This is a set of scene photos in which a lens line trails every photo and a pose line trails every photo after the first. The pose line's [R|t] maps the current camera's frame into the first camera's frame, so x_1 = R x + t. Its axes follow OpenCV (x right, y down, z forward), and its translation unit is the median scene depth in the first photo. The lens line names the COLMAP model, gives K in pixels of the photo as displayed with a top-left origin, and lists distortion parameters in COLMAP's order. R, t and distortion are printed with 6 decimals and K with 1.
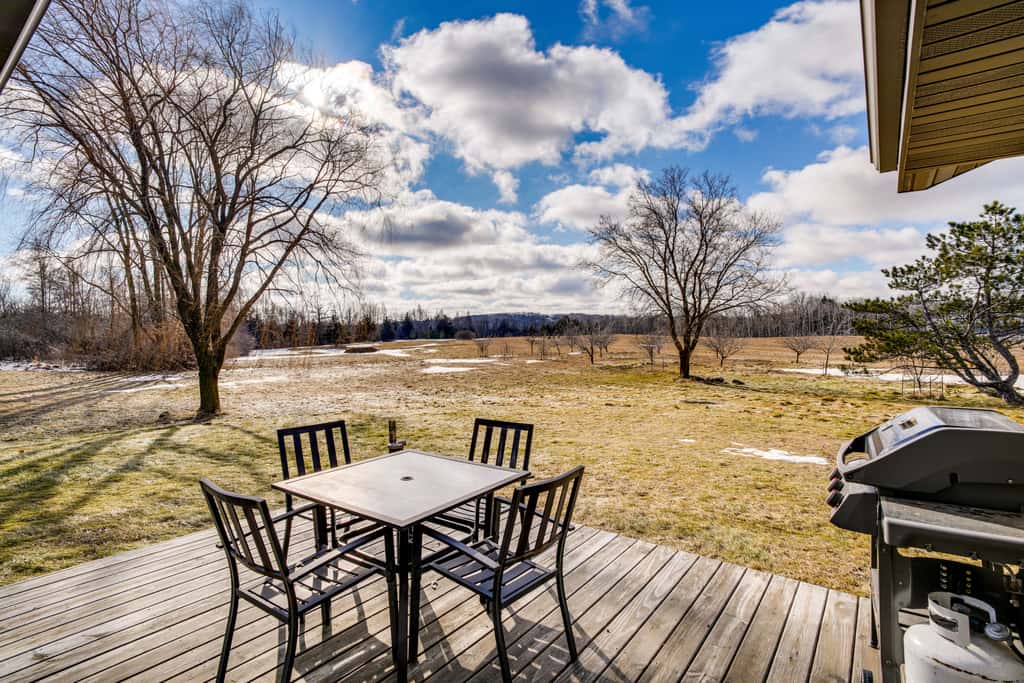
lens RADIAL K [[498.7, 0, 506.8], [0, 498.7, 338.3], [0, 0, 1]] dist [-0.003361, -0.000145]
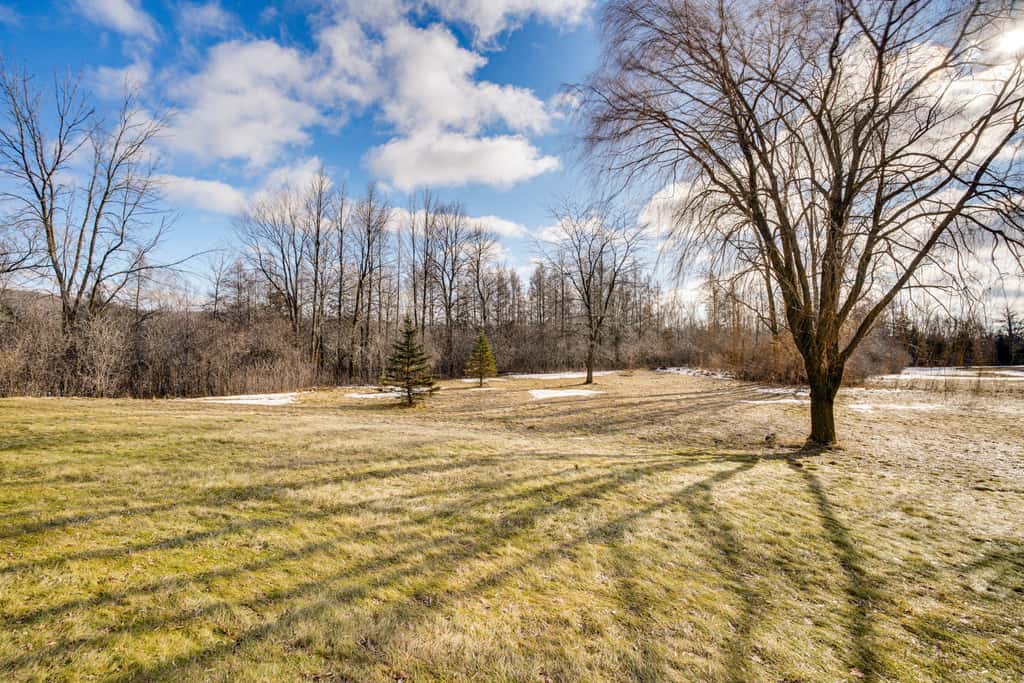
lens RADIAL K [[498.7, 0, 506.8], [0, 498.7, 338.3], [0, 0, 1]] dist [-0.003361, -0.000145]
pose [[0.407551, -0.006000, -0.913163, -0.040943], [-0.019164, 0.999702, -0.015122, -0.000350], [0.912981, 0.023663, 0.407315, 0.130154]]
